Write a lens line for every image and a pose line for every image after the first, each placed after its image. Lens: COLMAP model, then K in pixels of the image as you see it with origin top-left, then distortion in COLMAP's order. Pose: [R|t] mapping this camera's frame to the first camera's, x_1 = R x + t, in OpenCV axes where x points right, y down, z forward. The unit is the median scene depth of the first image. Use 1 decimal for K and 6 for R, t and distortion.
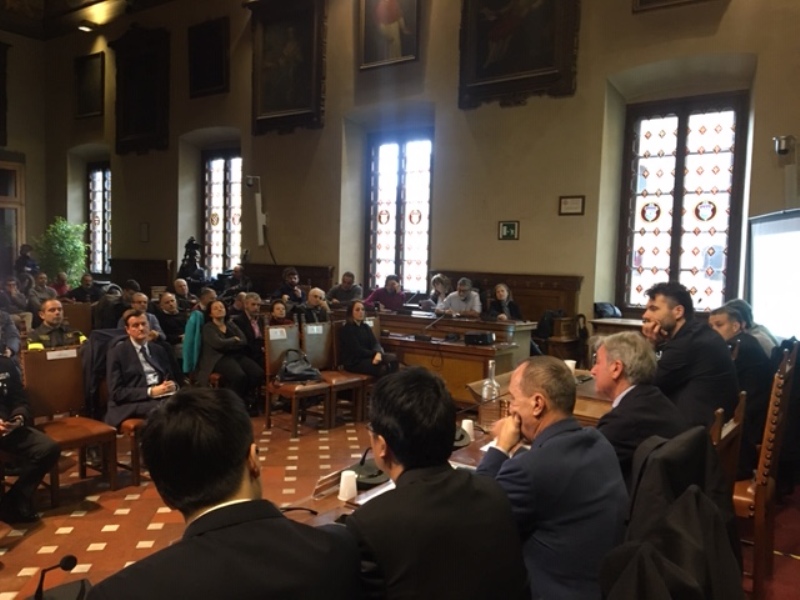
lens RADIAL K [[676.4, 0, 399.7], [0, 676.4, 302.2], [0, 0, 1]] dist [0.042286, -0.059952]
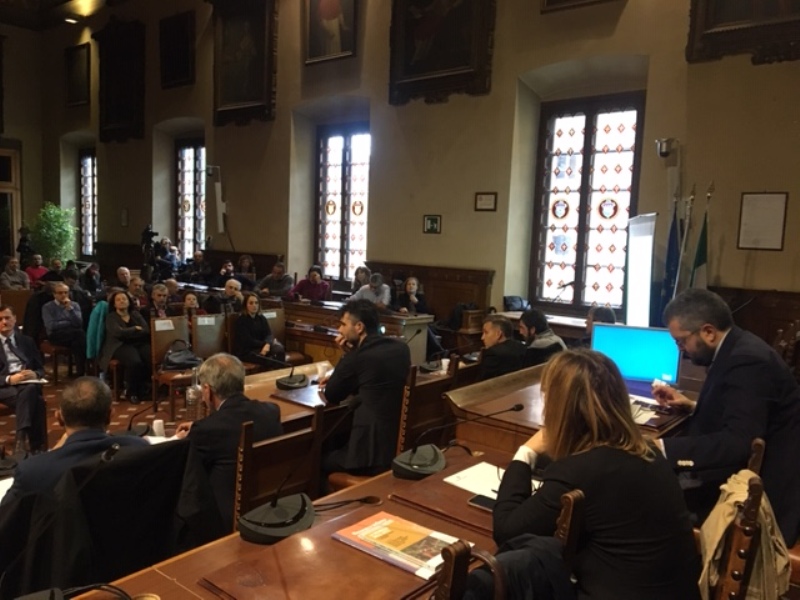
lens RADIAL K [[676.4, 0, 399.2], [0, 676.4, 301.8], [0, 0, 1]] dist [0.042286, -0.059952]
pose [[0.998037, 0.015374, -0.060709, 0.180105], [-0.013343, 0.999342, 0.033721, -0.022326], [0.061188, -0.032845, 0.997586, -0.038802]]
